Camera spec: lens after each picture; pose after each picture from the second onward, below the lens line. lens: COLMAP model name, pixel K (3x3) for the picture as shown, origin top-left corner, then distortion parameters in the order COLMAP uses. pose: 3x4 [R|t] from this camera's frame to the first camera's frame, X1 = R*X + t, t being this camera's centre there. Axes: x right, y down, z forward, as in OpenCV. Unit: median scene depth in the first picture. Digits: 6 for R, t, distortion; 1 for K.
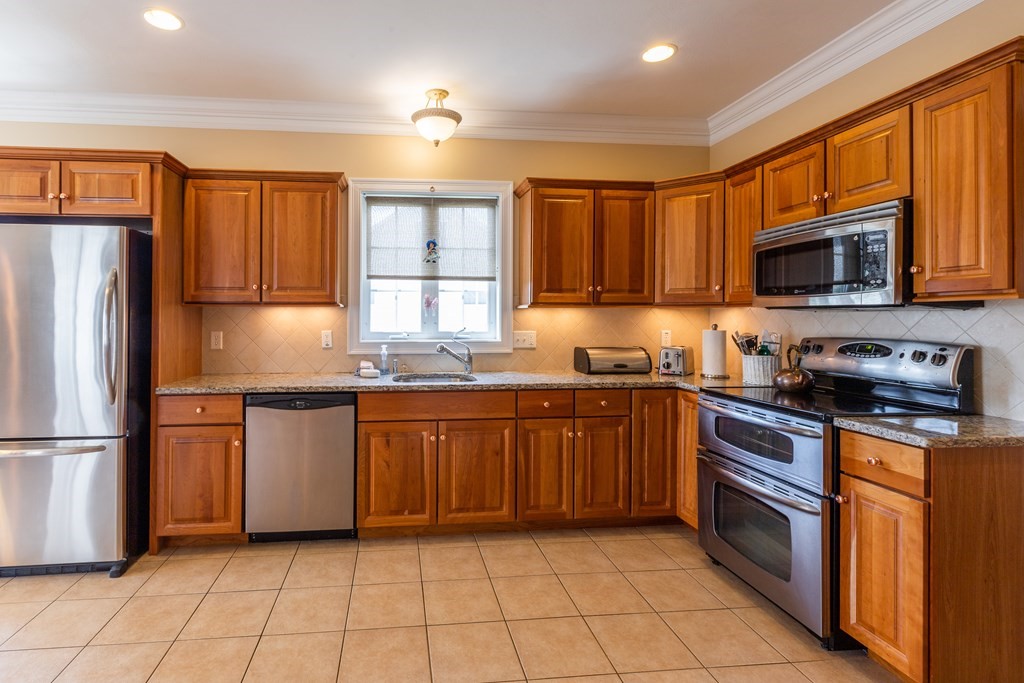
lens RADIAL K [[460.9, 0, 514.9], [0, 460.9, 315.5], [0, 0, 1]] dist [0.002515, 0.000382]
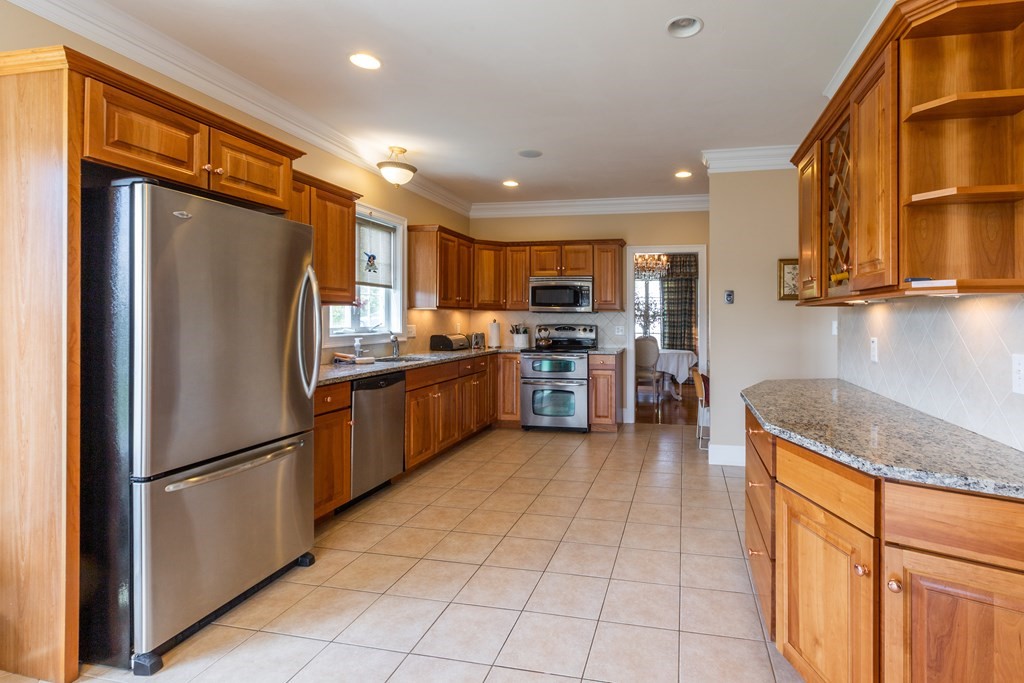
lens RADIAL K [[460.9, 0, 514.9], [0, 460.9, 315.5], [0, 0, 1]] dist [0.002515, 0.000382]
pose [[0.424892, 0.004861, 0.905231, -1.383805], [-0.005748, 0.999980, -0.002672, 0.006970], [-0.905226, -0.004068, 0.424912, 0.128190]]
